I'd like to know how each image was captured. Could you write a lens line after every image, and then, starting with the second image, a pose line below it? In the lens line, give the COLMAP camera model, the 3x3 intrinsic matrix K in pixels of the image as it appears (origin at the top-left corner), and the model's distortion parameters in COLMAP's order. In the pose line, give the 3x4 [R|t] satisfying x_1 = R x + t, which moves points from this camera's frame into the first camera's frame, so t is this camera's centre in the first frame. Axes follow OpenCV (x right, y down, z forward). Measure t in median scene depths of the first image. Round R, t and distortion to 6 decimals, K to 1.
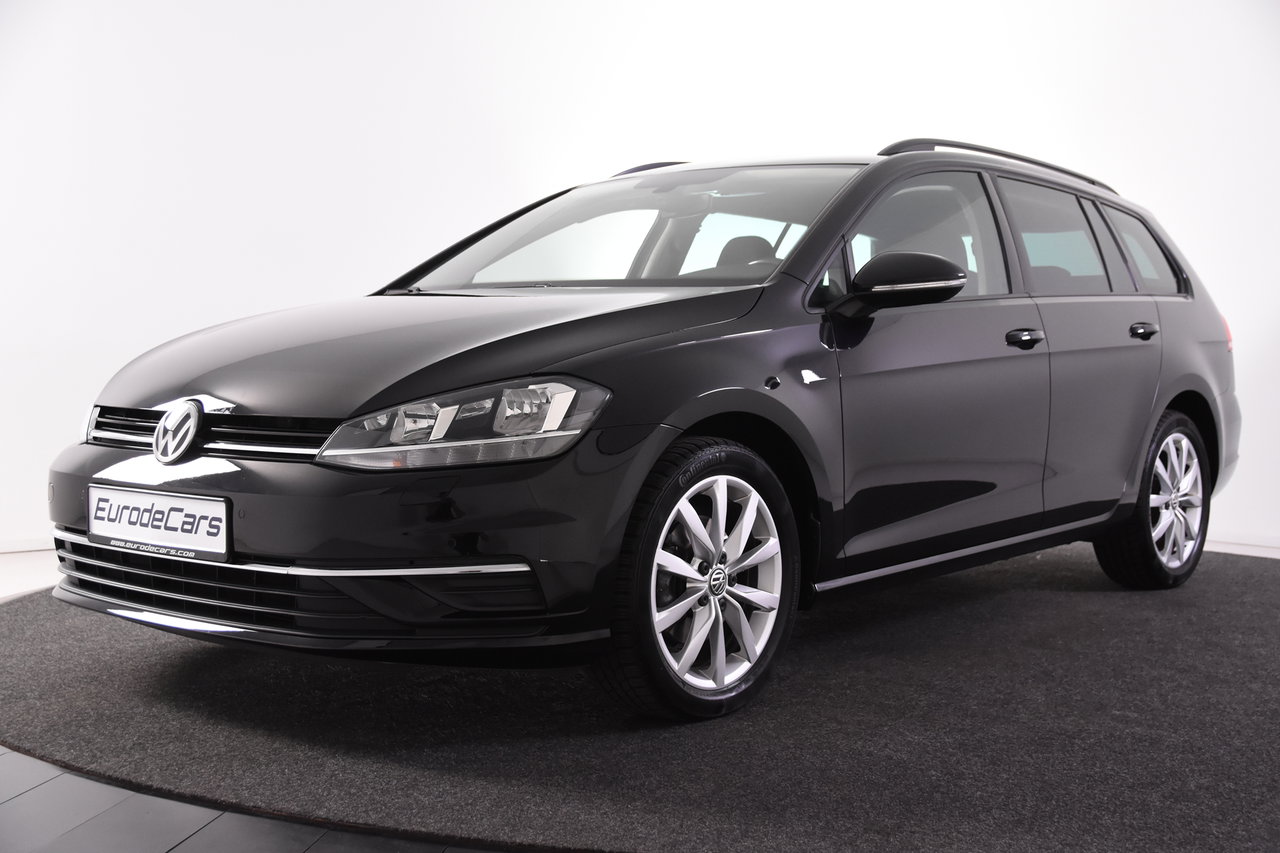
lens RADIAL K [[1612.1, 0, 648.1], [0, 1612.1, 418.4], [0, 0, 1]] dist [0.049098, 0.000000]
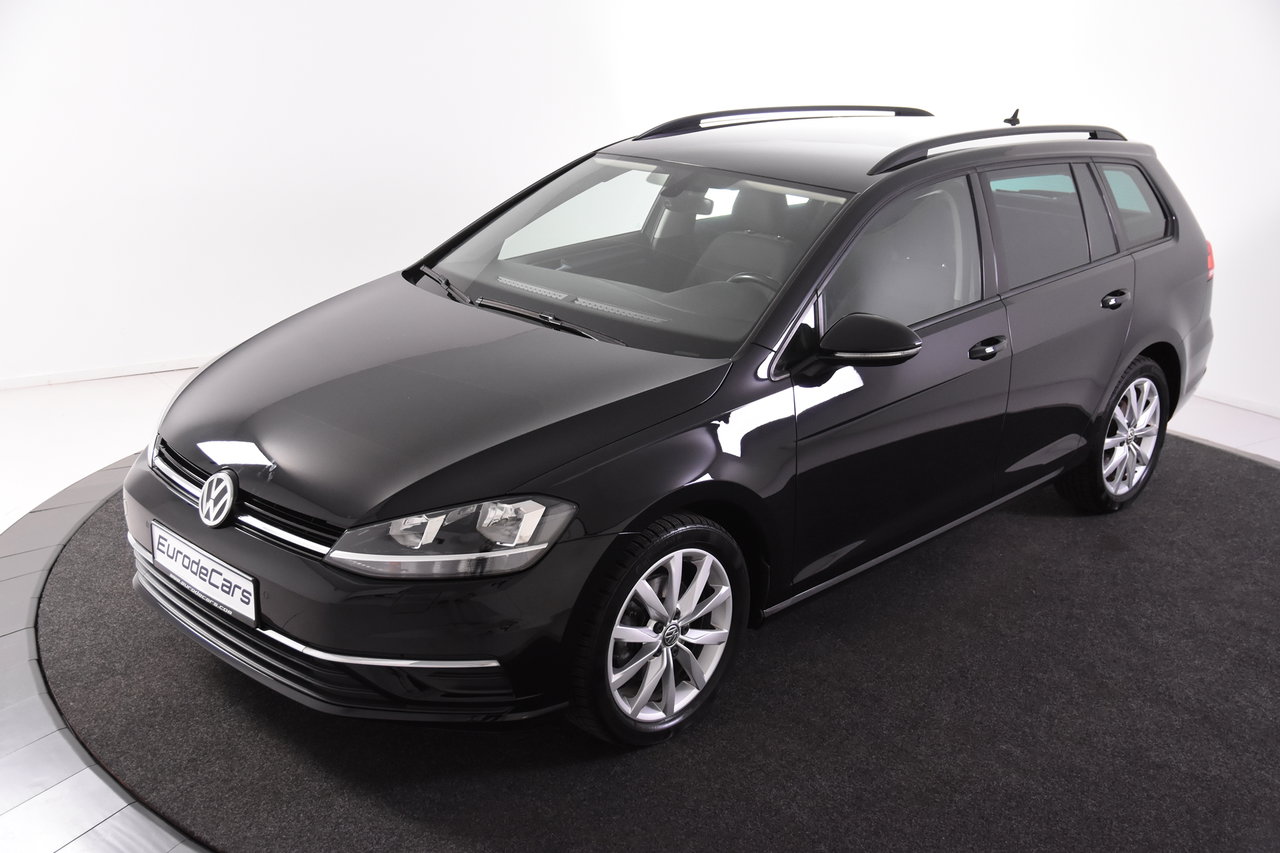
lens RADIAL K [[1438.3, 0, 633.9], [0, 1438.3, 432.7], [0, 0, 1]] dist [0.024543, 0.000000]
pose [[0.996085, 0.055323, -0.068951, 0.081836], [-0.034802, 0.962395, 0.269414, -0.329453], [0.081263, -0.265959, 0.960553, 0.023775]]
